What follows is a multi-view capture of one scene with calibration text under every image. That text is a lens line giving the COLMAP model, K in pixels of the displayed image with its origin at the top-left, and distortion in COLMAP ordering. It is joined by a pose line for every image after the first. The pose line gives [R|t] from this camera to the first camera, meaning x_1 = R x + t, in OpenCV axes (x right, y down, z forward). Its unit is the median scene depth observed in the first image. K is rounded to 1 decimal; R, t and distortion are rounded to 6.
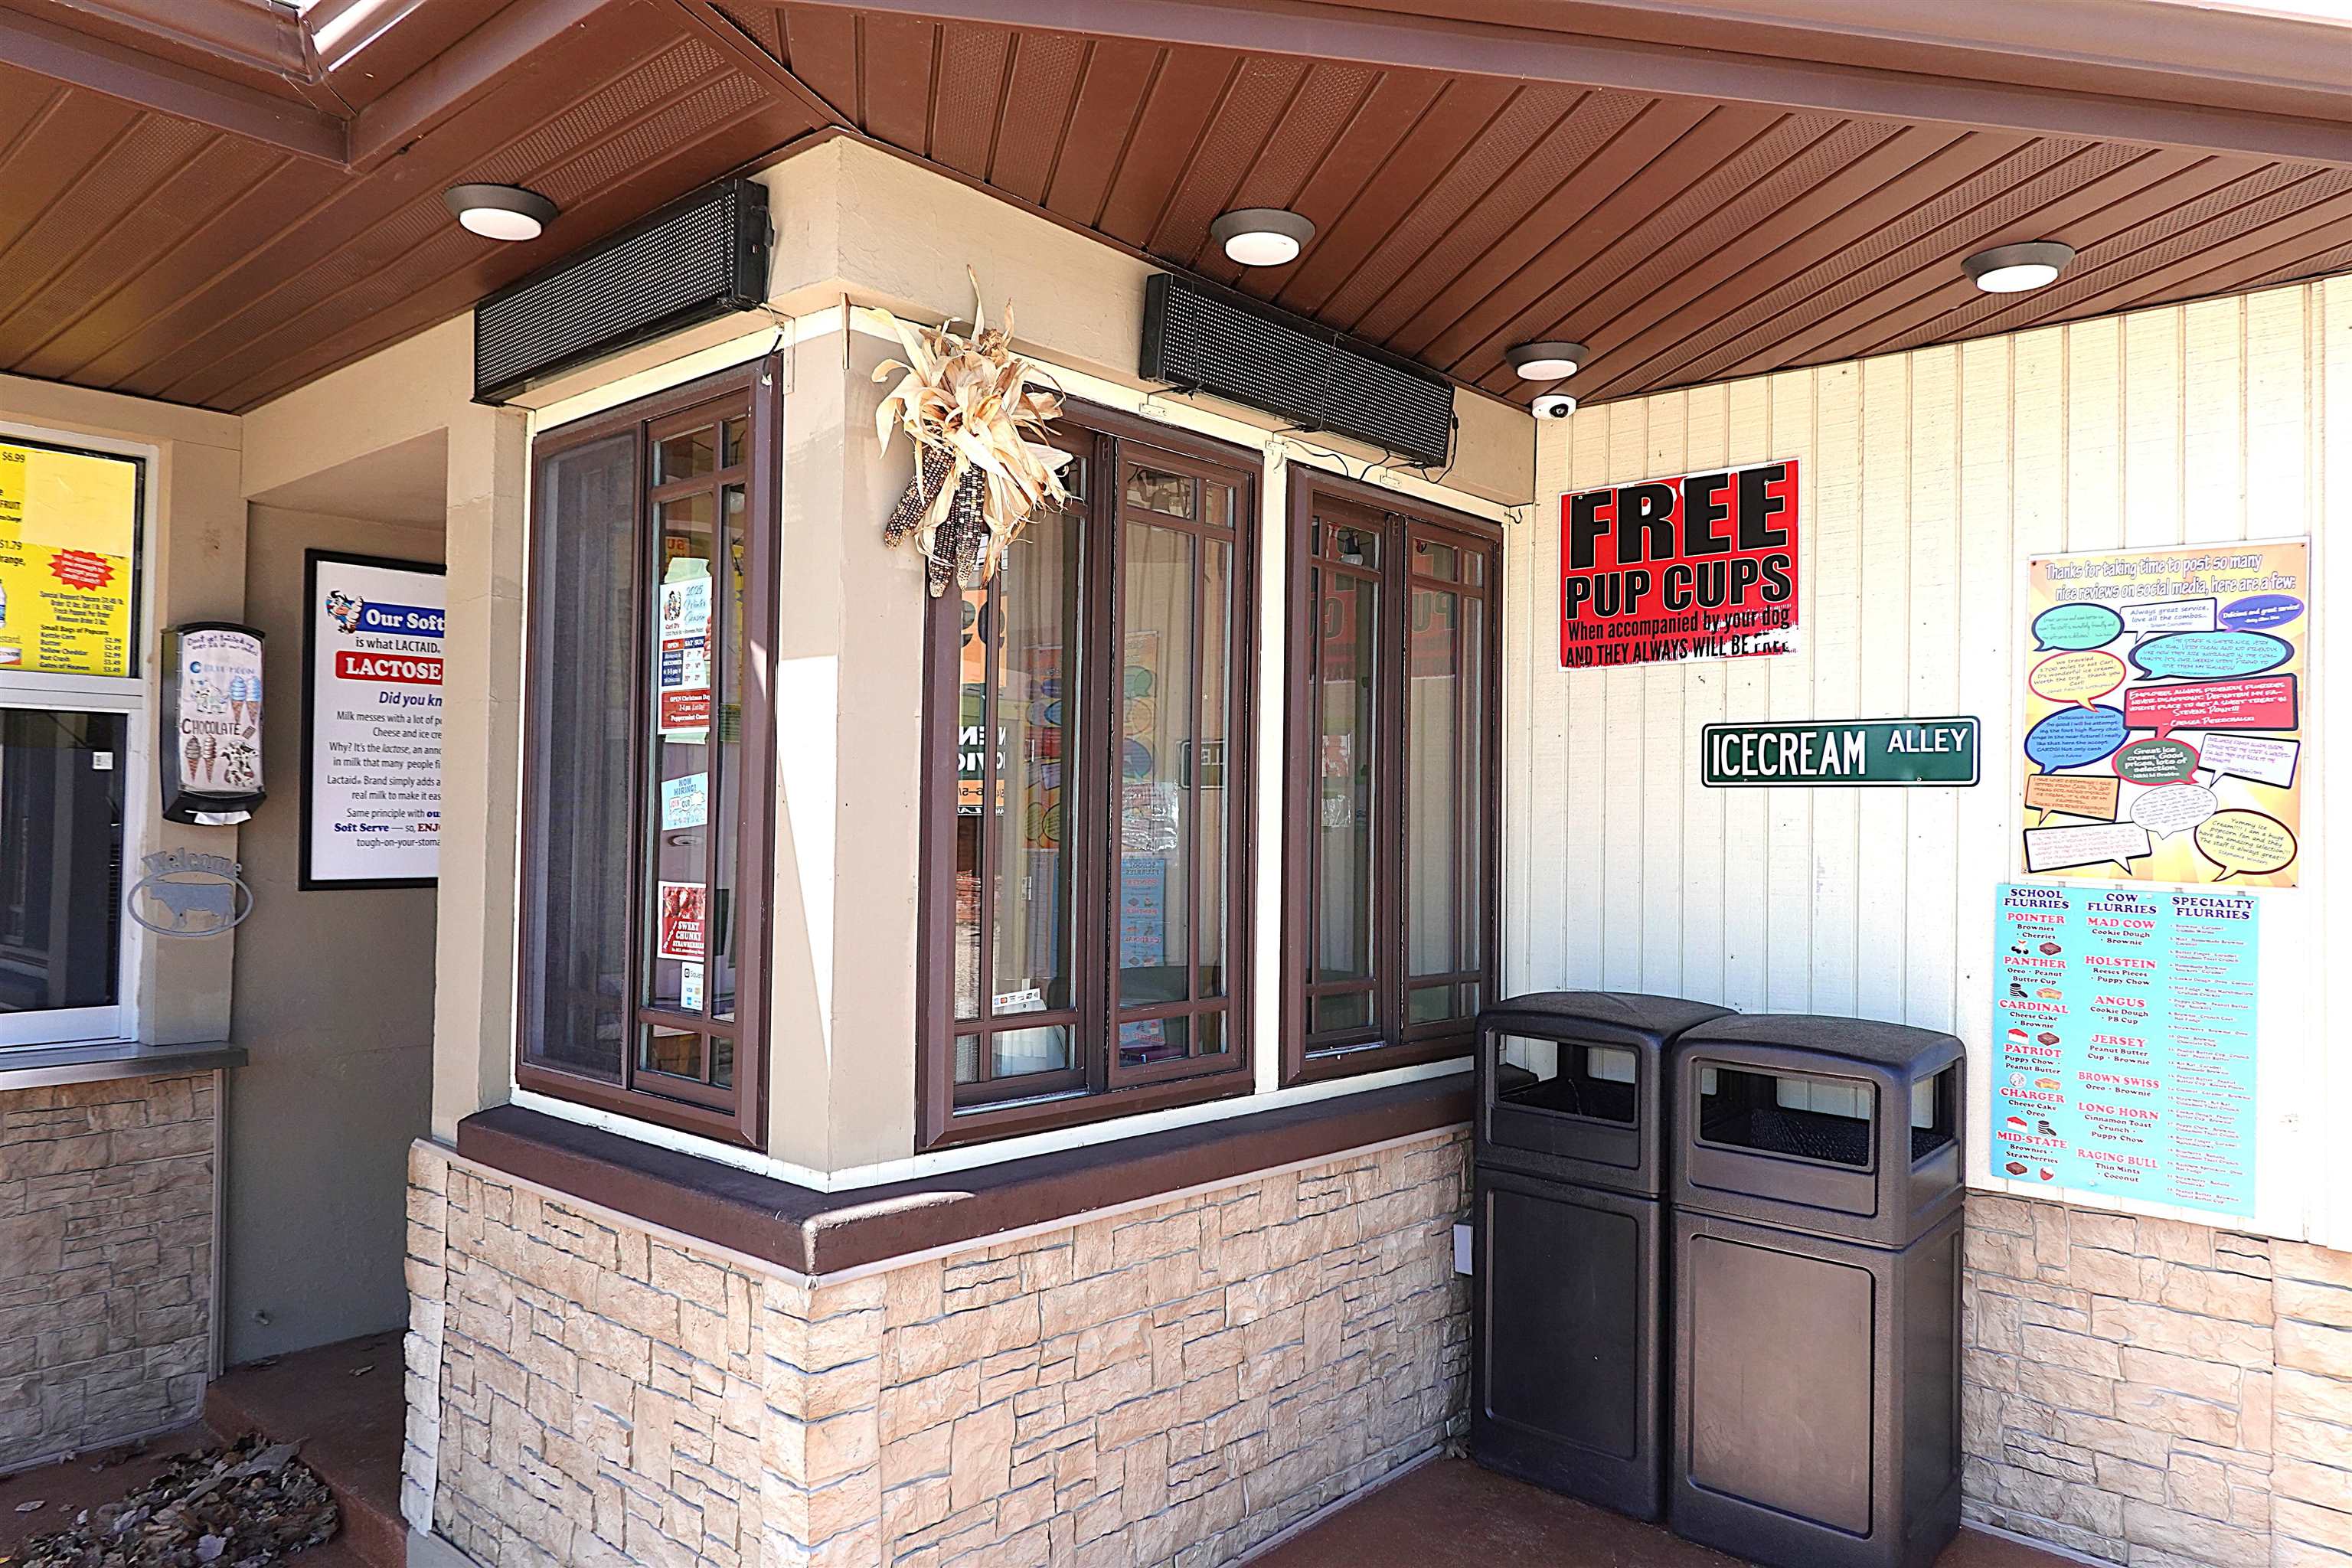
lens RADIAL K [[1569.8, 0, 1168.5], [0, 1569.8, 776.6], [0, 0, 1]] dist [0.007884, 0.000214]
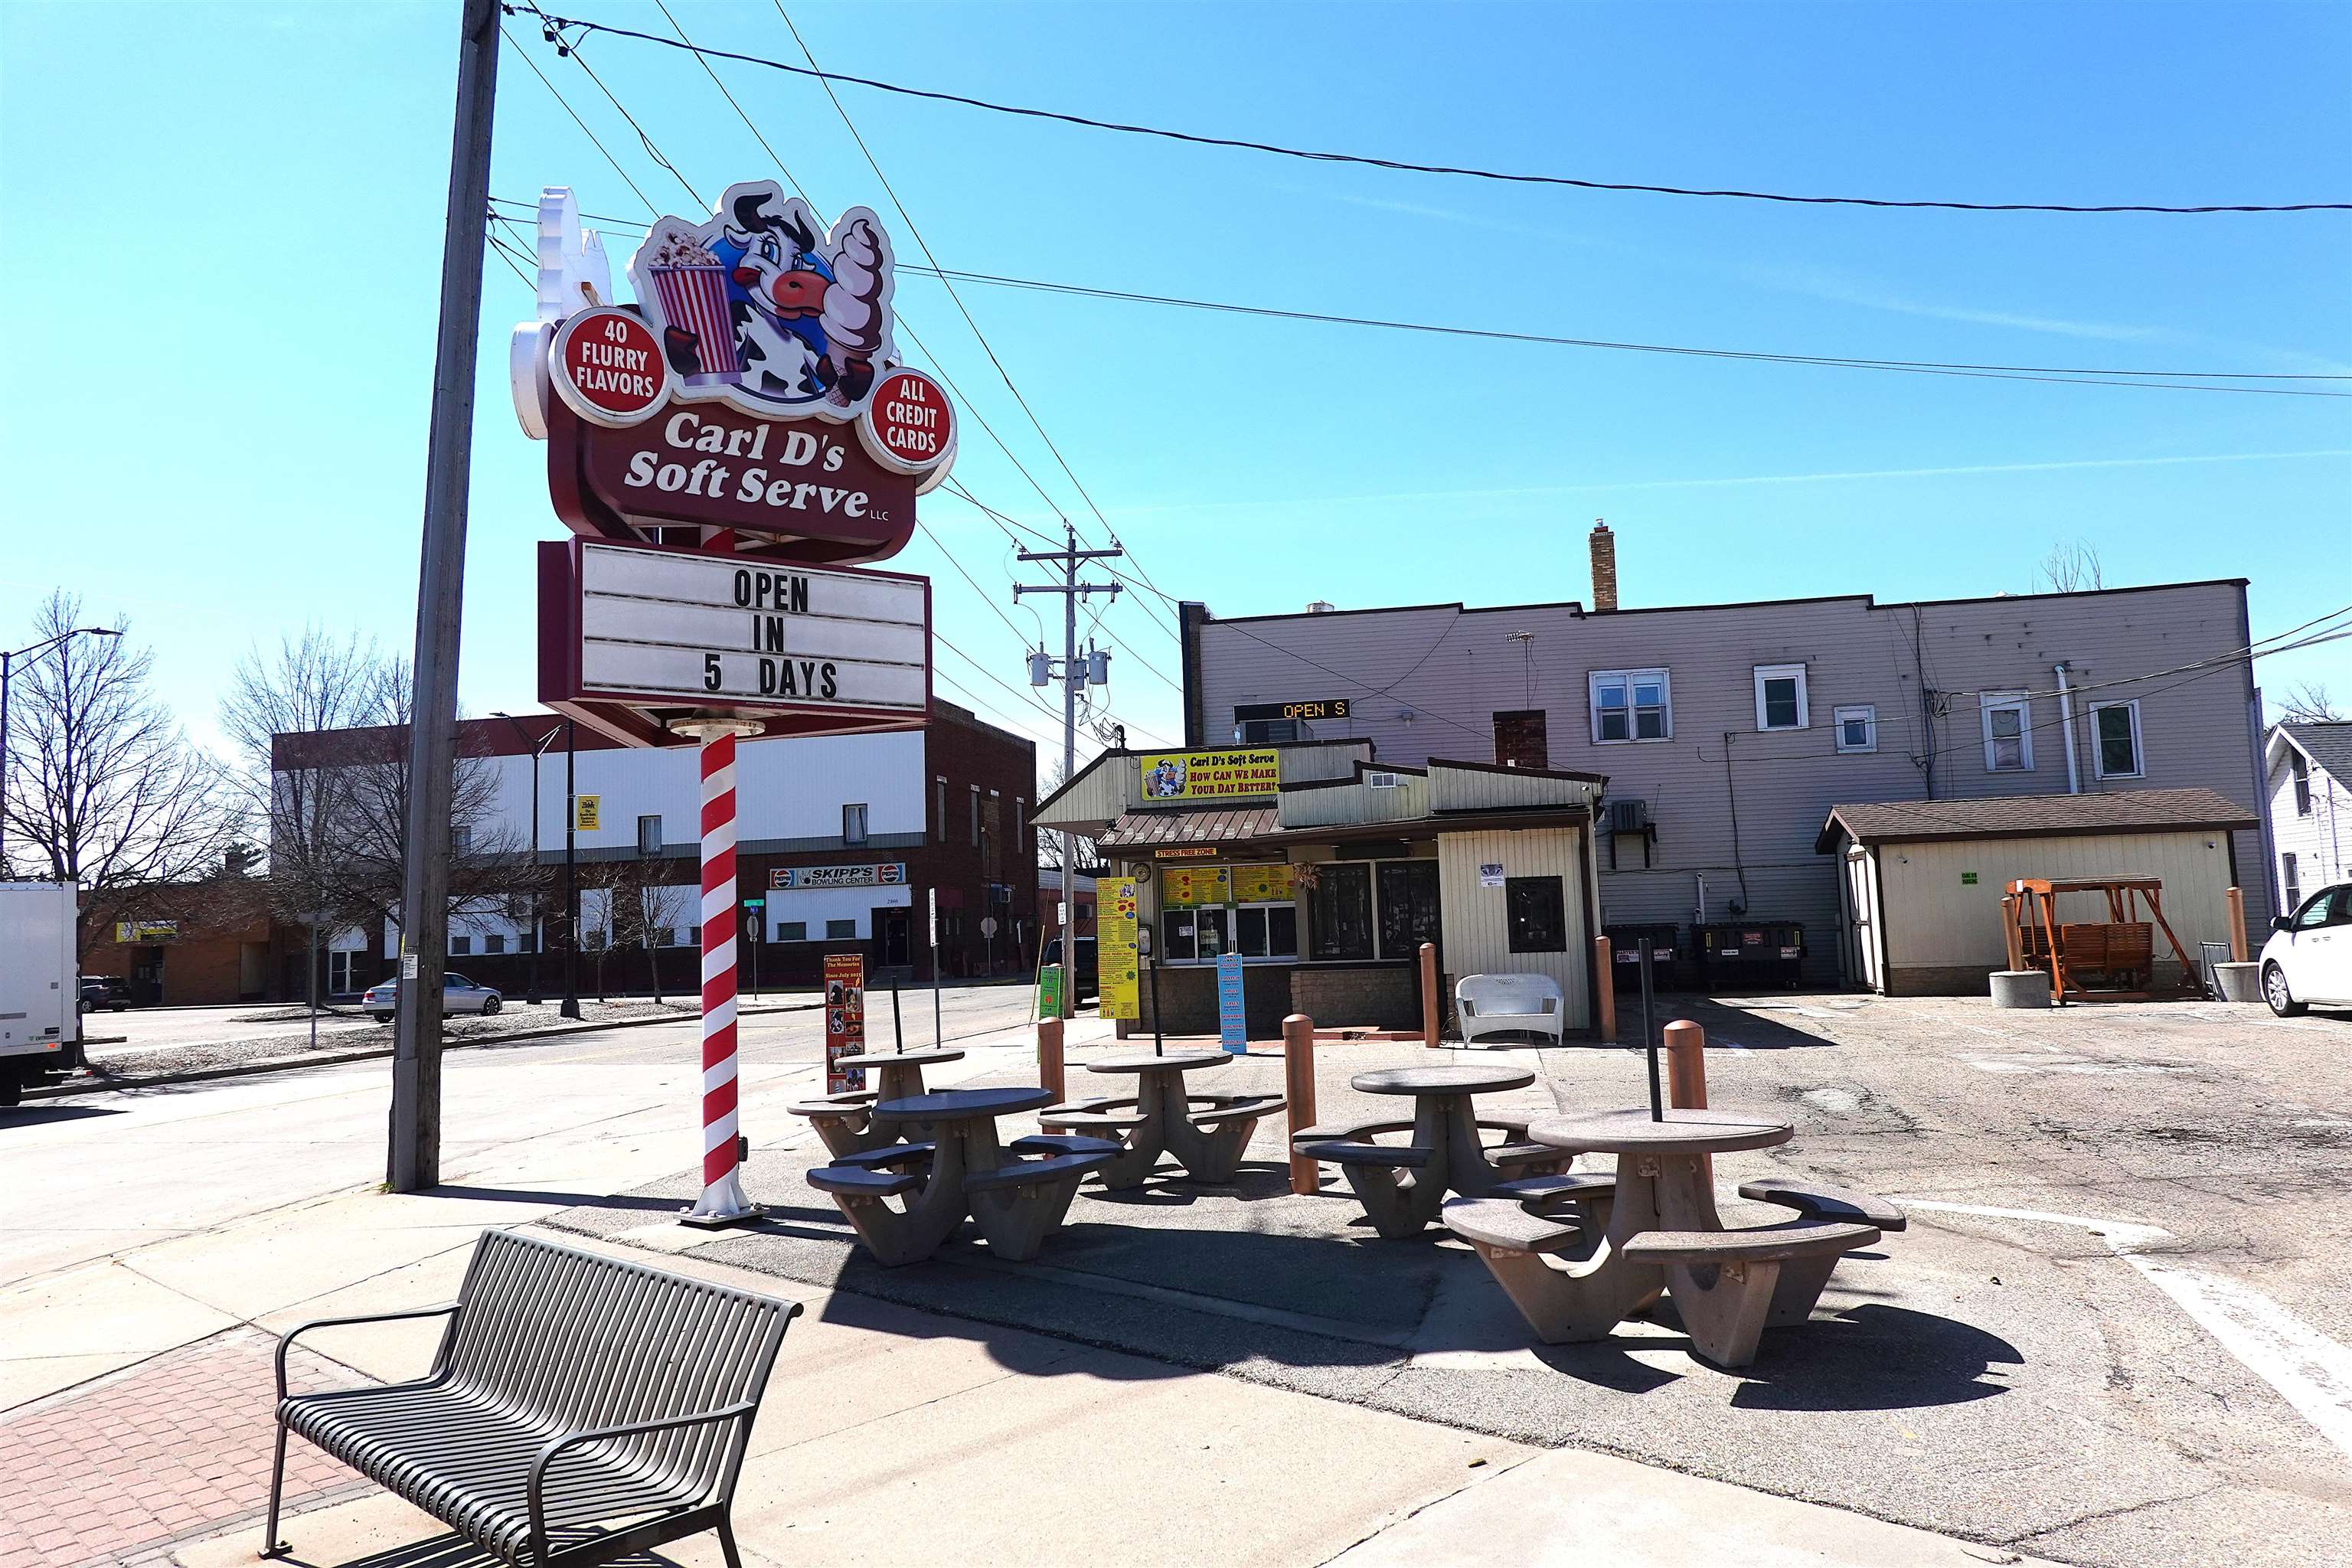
lens RADIAL K [[1569.8, 0, 1168.5], [0, 1569.8, 776.6], [0, 0, 1]] dist [0.007884, 0.000214]
pose [[0.510473, -0.118570, -0.851680, 5.368052], [0.066478, 0.992925, -0.098389, 0.029337], [0.857320, -0.006393, 0.514743, -3.167504]]
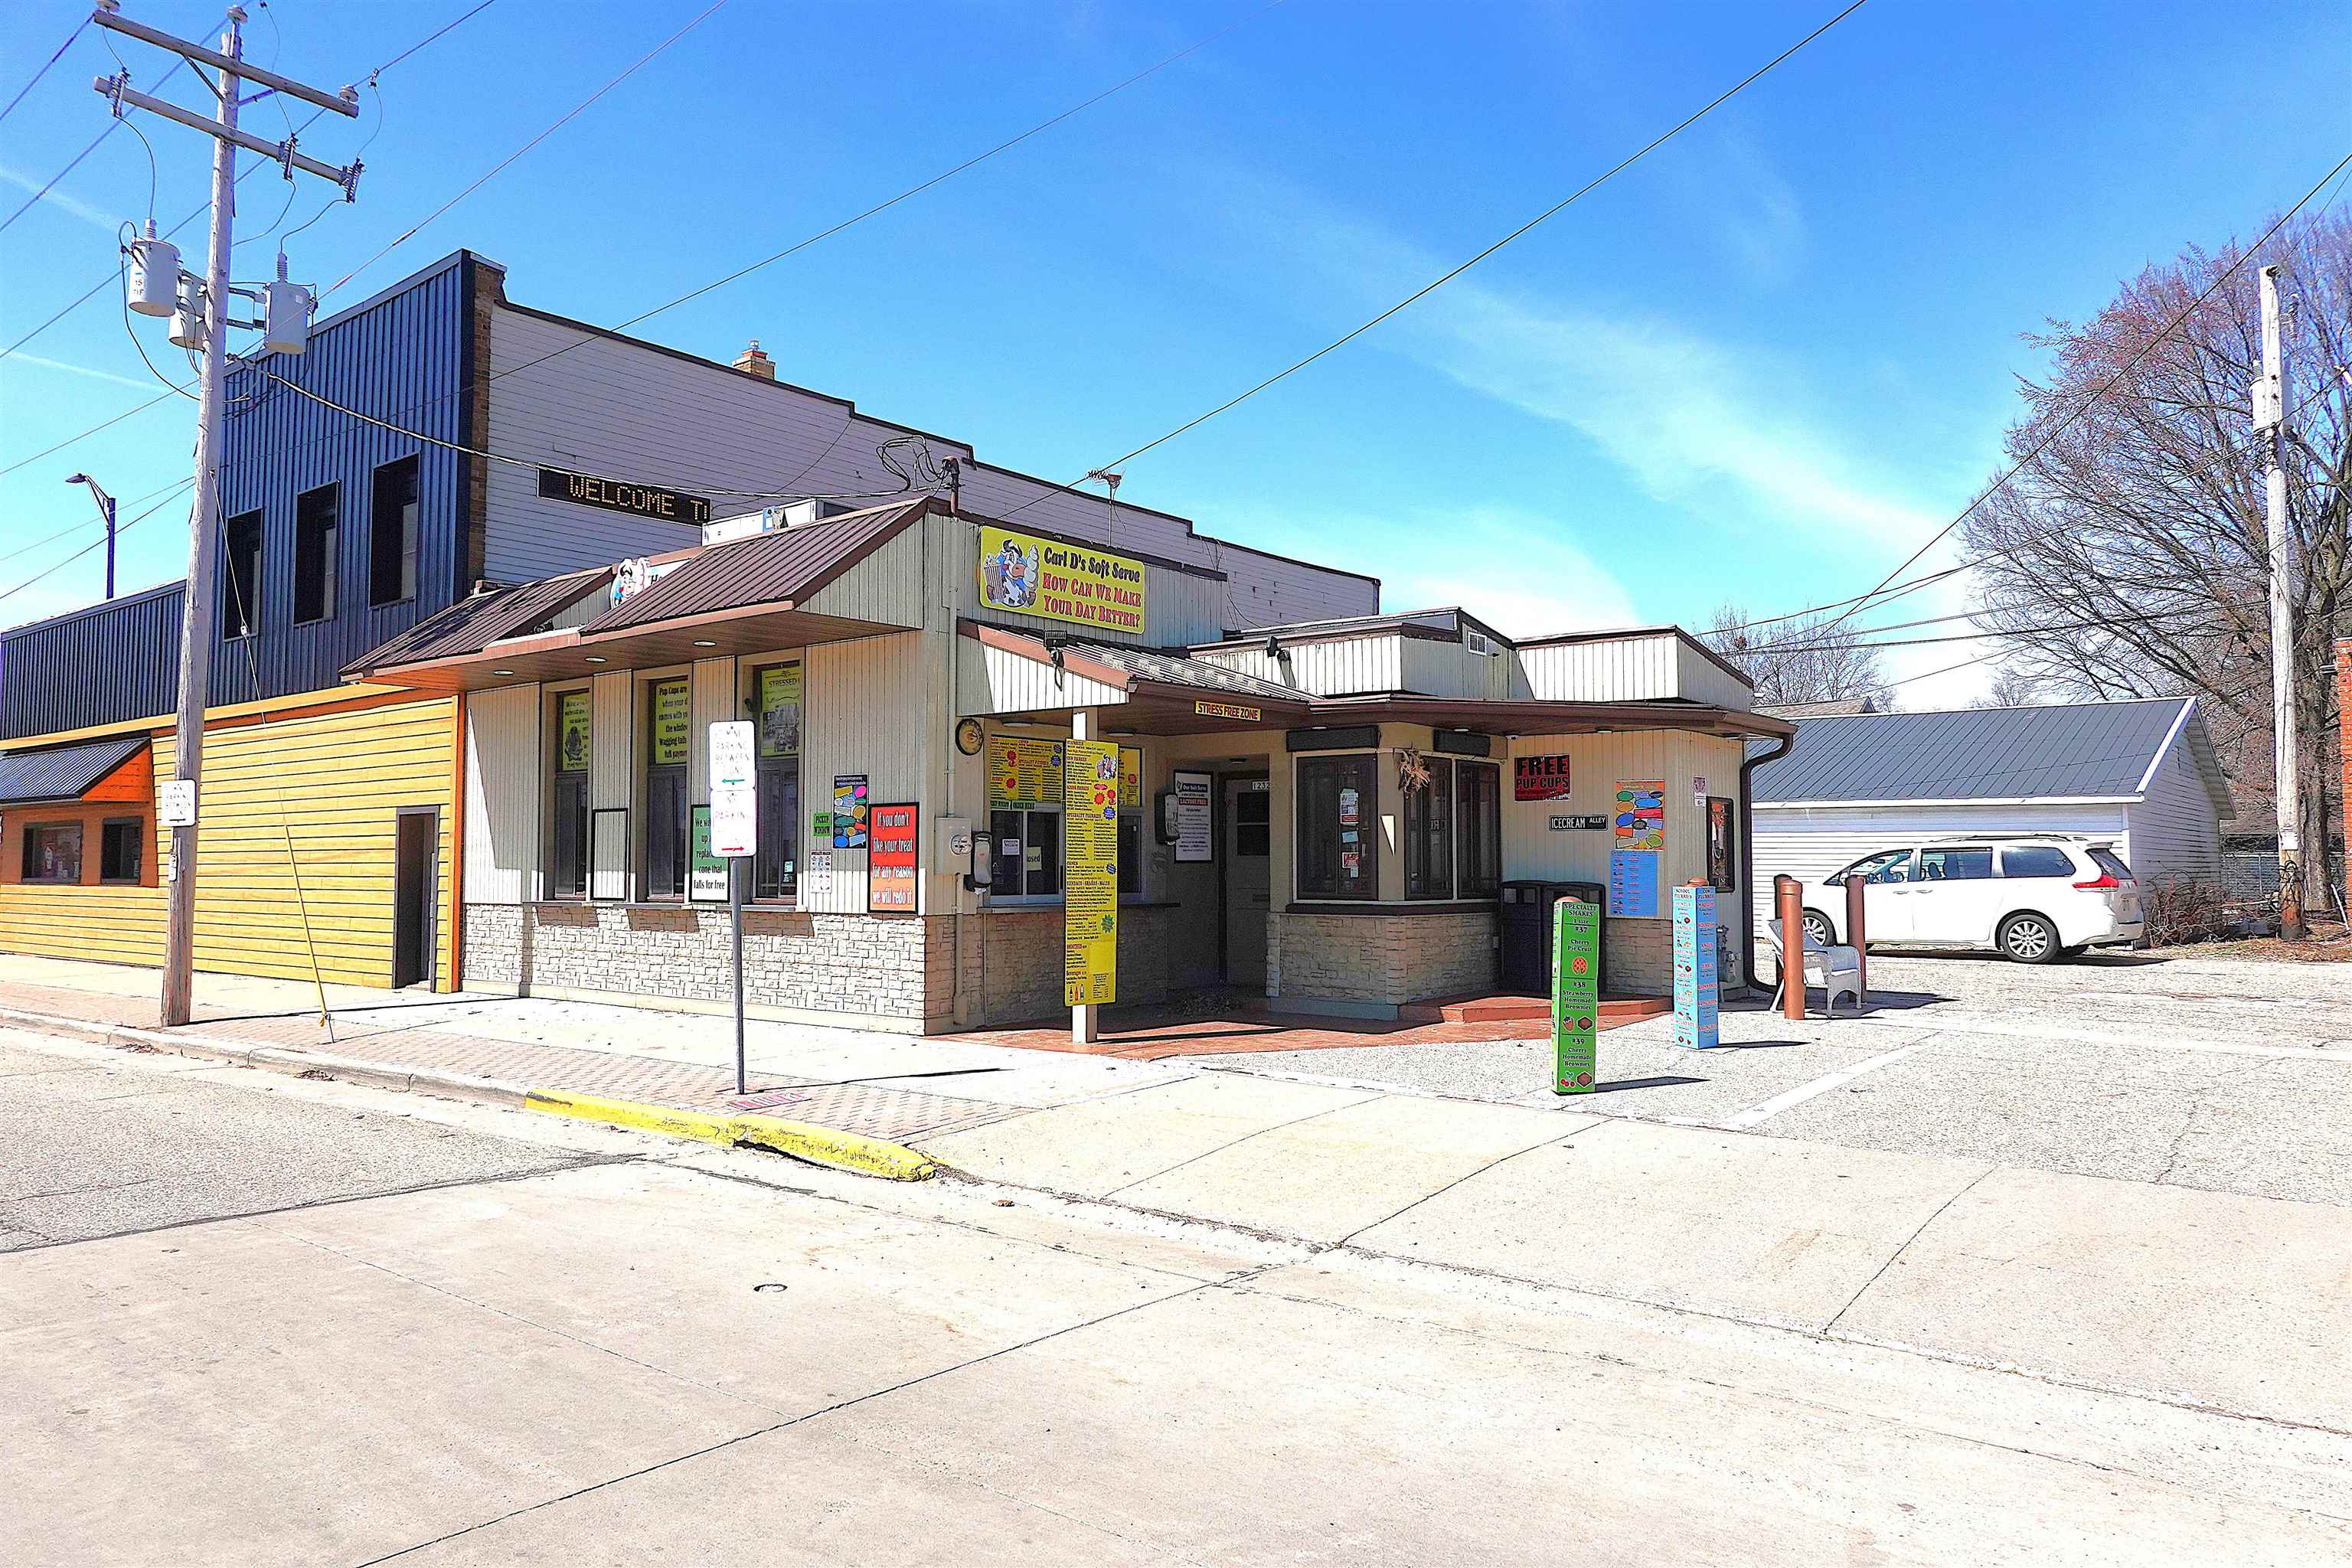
lens RADIAL K [[1596.5, 0, 1161.8], [0, 1596.5, 779.6], [0, 0, 1]] dist [0.000554, 0.000856]
pose [[0.998531, -0.011516, 0.052938, -1.030944], [0.012773, 0.999643, -0.023478, -0.048393], [-0.052648, 0.024120, 0.998322, -3.598606]]
